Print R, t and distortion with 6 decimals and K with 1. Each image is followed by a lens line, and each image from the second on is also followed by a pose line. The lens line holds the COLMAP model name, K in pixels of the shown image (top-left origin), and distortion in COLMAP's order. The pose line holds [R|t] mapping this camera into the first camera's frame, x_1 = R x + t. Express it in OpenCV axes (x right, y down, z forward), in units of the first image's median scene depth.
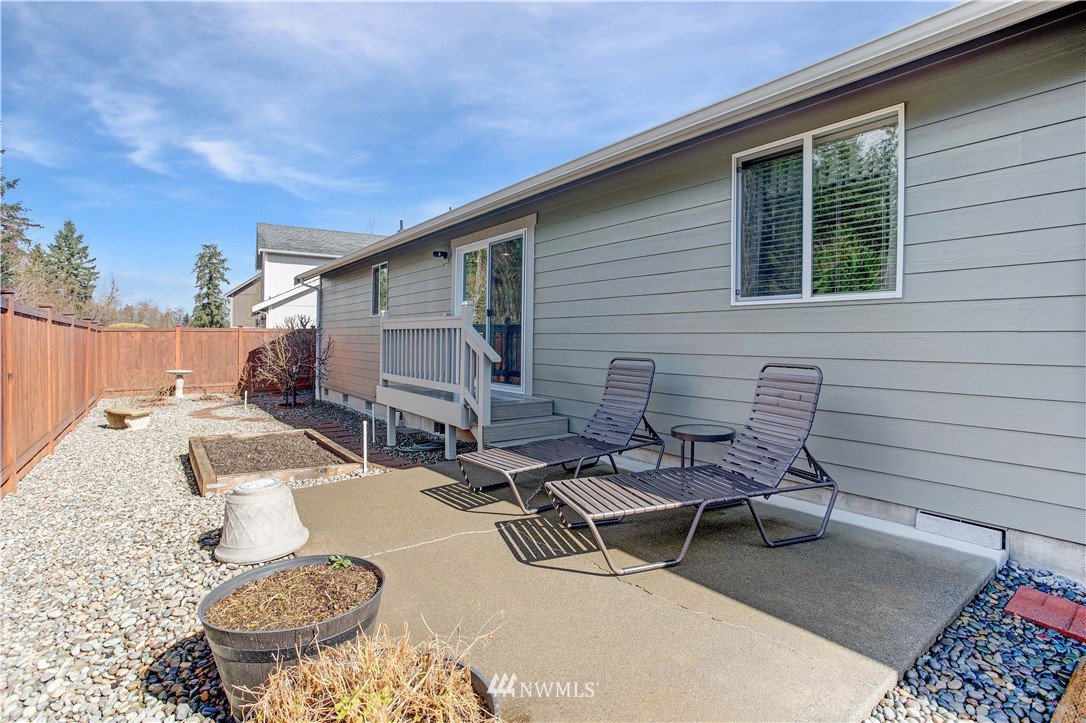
lens RADIAL K [[539.8, 0, 535.8], [0, 539.8, 356.4], [0, 0, 1]] dist [-0.047532, 0.024890]
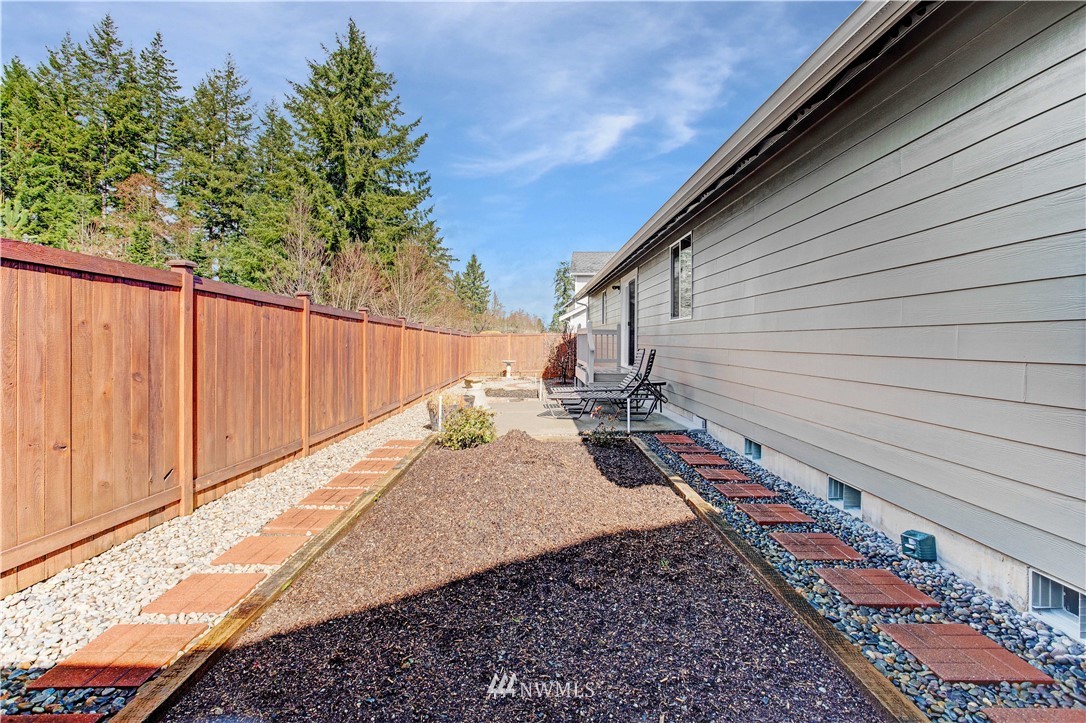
lens RADIAL K [[528.8, 0, 527.9], [0, 528.8, 353.8], [0, 0, 1]] dist [-0.059457, 0.027110]
pose [[0.812927, 0.004807, -0.582345, 0.301096], [-0.007886, 0.999965, -0.002754, 0.010659], [0.582312, 0.006831, 0.812937, -0.258769]]
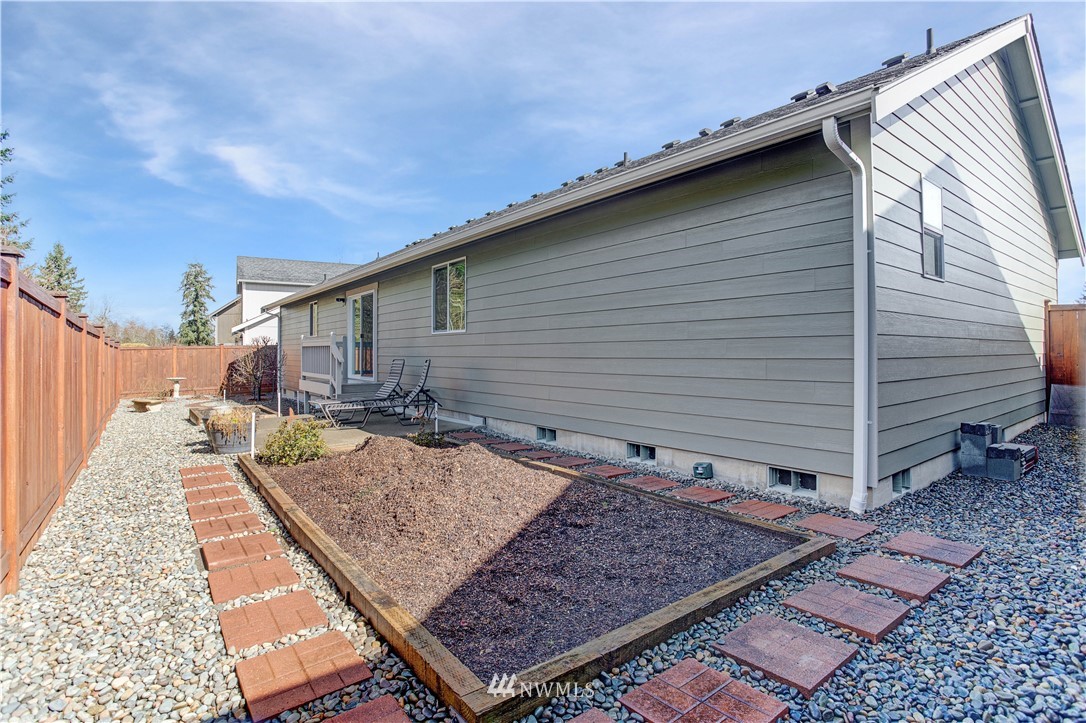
lens RADIAL K [[528.8, 0, 527.9], [0, 528.8, 353.8], [0, 0, 1]] dist [-0.059457, 0.027110]
pose [[0.999635, -0.017669, 0.020427, 0.199818], [0.018162, 0.999541, -0.024243, 0.013632], [-0.019990, 0.024605, 0.999497, -0.338563]]
